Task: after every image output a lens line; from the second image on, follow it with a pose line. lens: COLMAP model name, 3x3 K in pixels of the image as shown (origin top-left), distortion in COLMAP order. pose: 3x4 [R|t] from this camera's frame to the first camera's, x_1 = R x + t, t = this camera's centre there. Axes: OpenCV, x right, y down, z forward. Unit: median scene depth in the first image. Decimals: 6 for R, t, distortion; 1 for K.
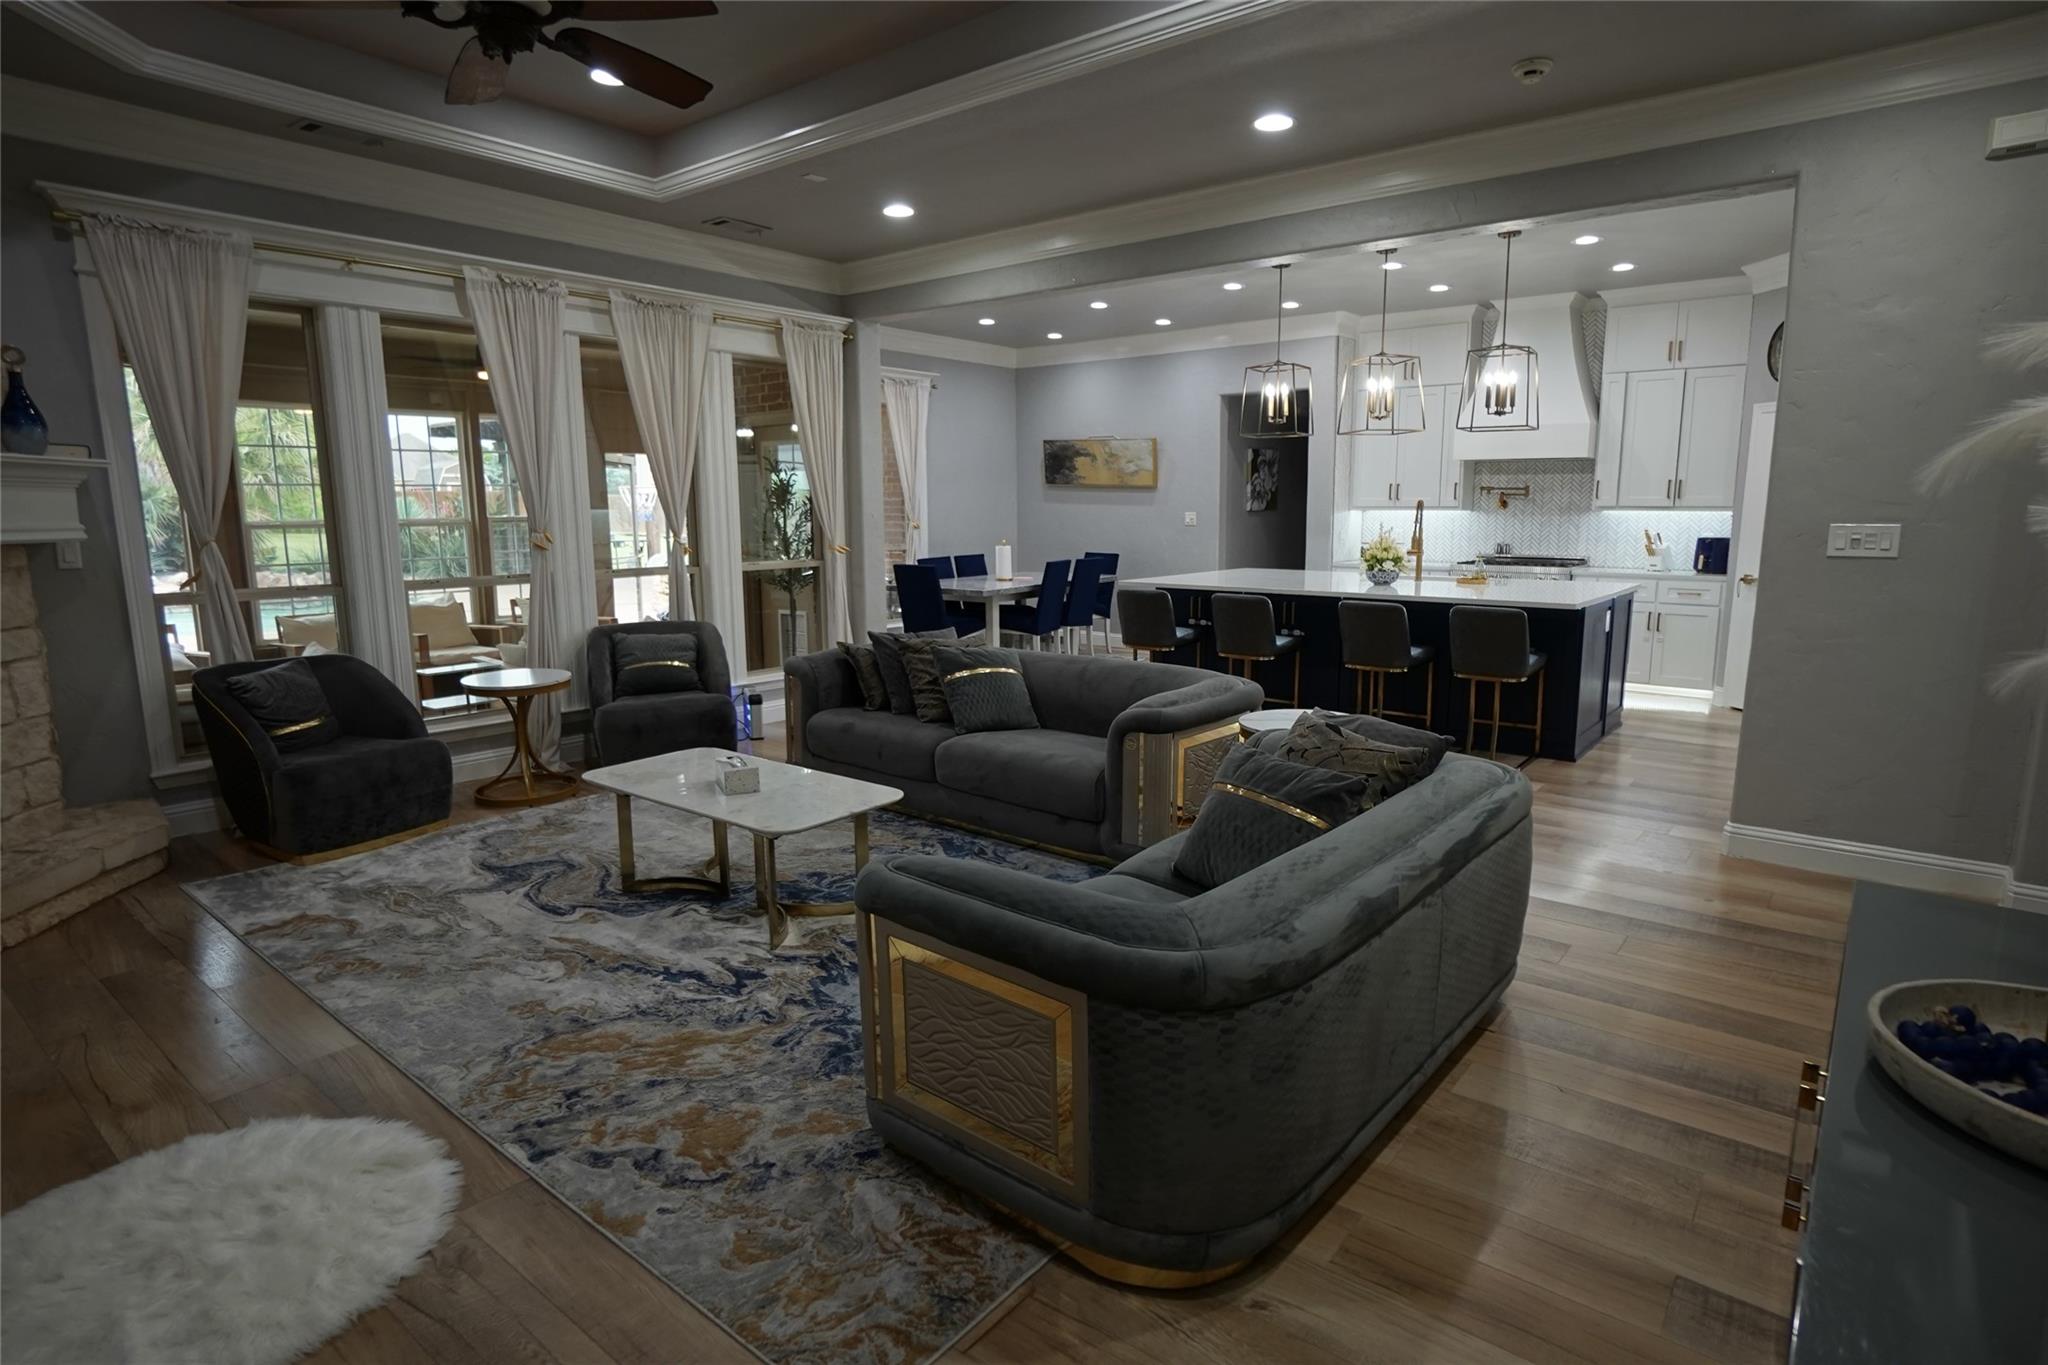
lens RADIAL K [[1091.6, 0, 1024.0], [0, 1091.6, 682.5], [0, 0, 1]] dist [-0.000250, -0.000147]
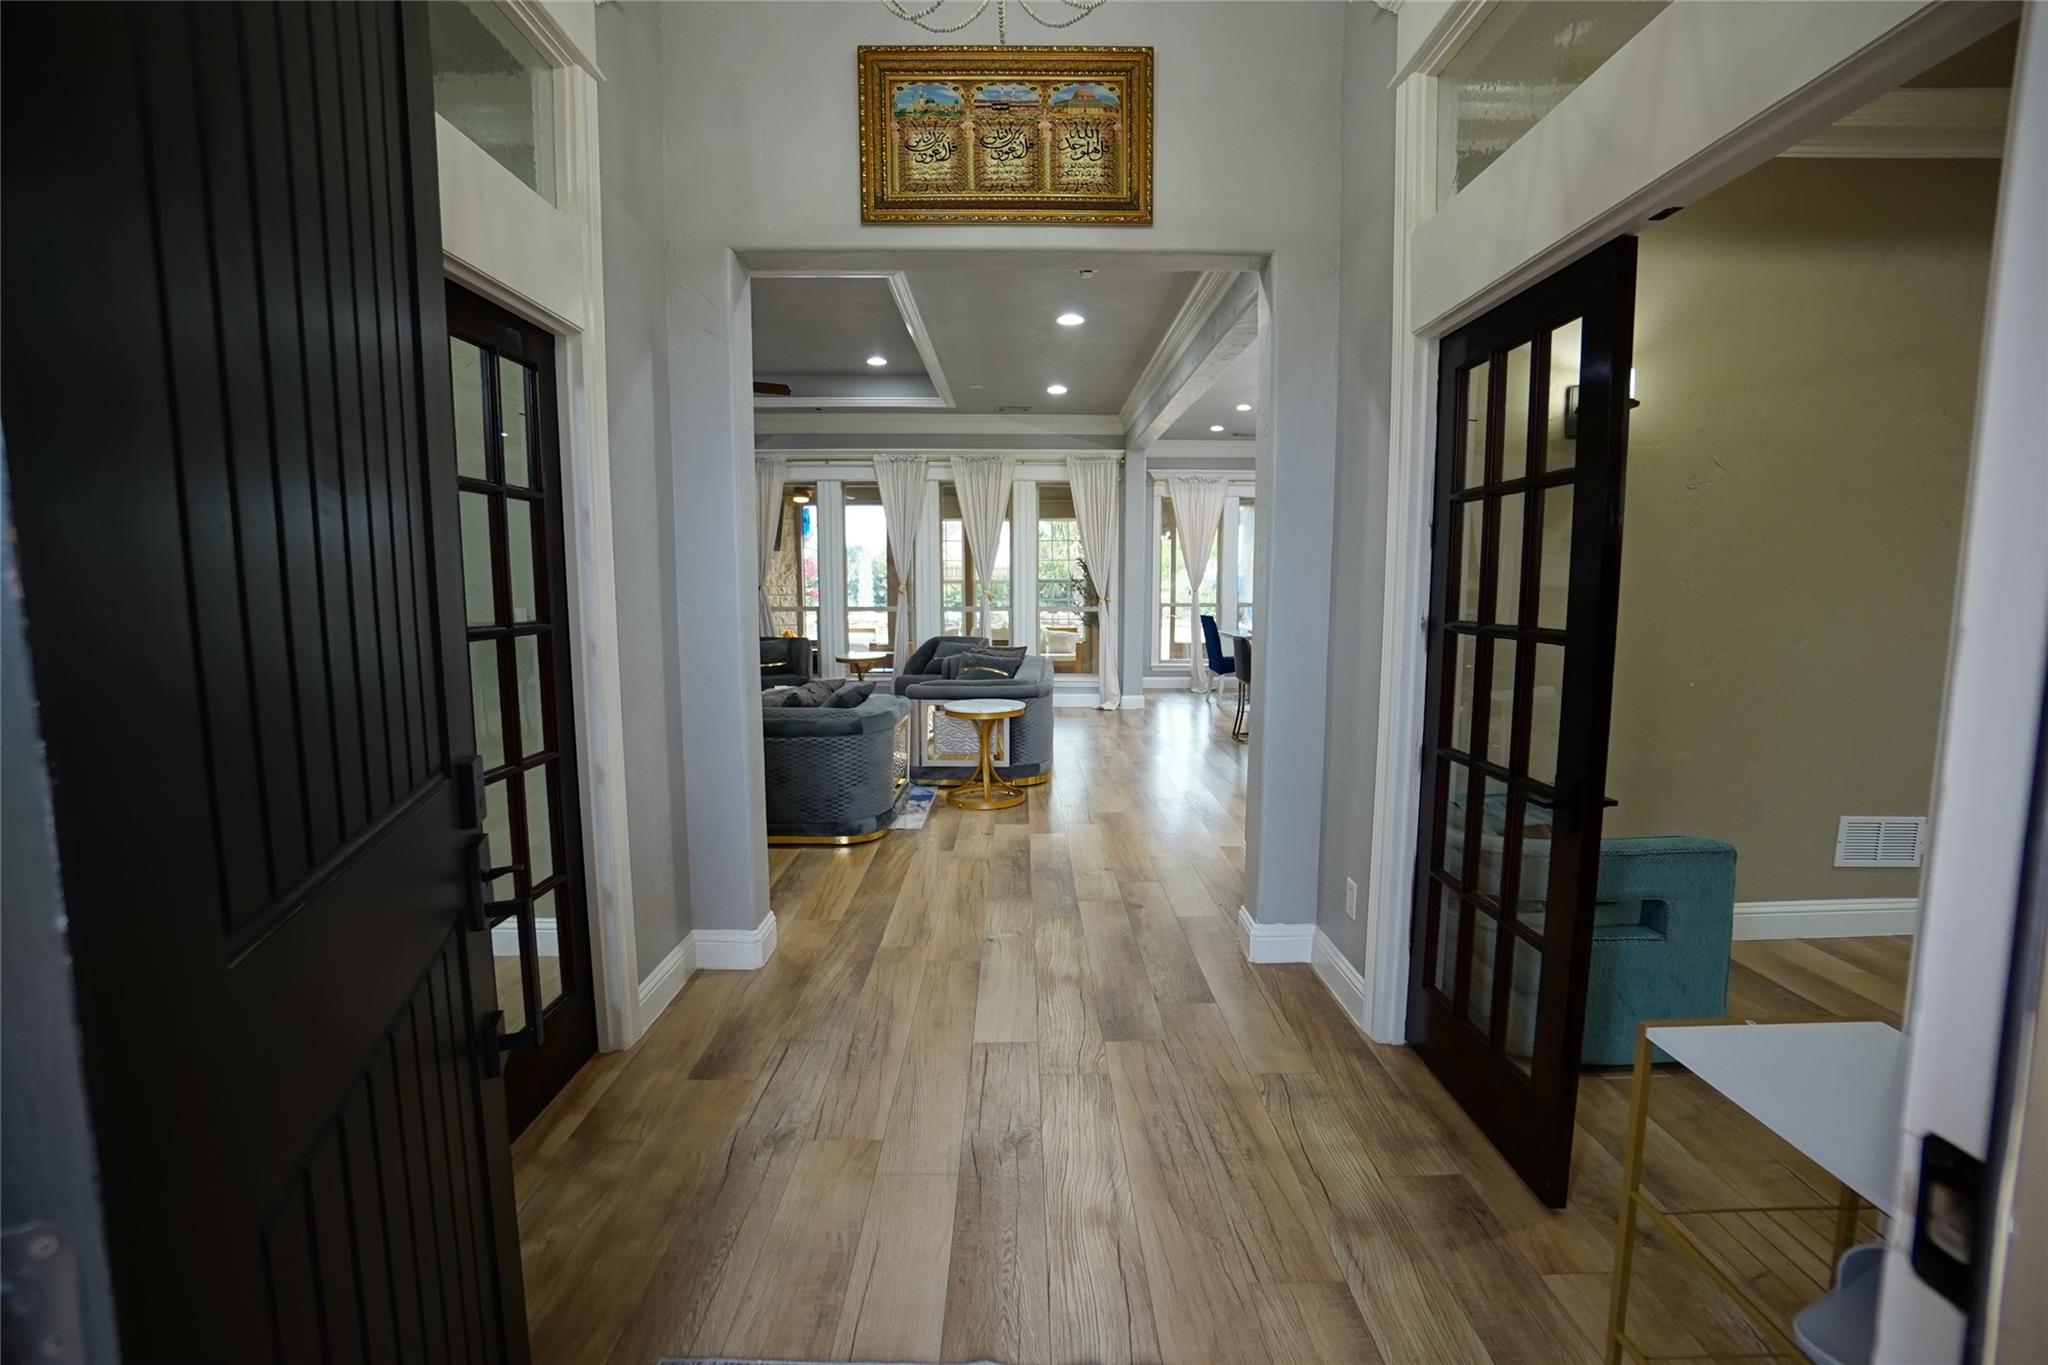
lens RADIAL K [[892.8, 0, 1024.0], [0, 892.8, 682.5], [0, 0, 1]] dist [-0.063718, 0.020115]
pose [[0.638035, 0.094814, -0.764148, 0.879518], [-0.127995, 0.991643, 0.016170, -0.035089], [0.759295, 0.087491, 0.644838, 0.207876]]
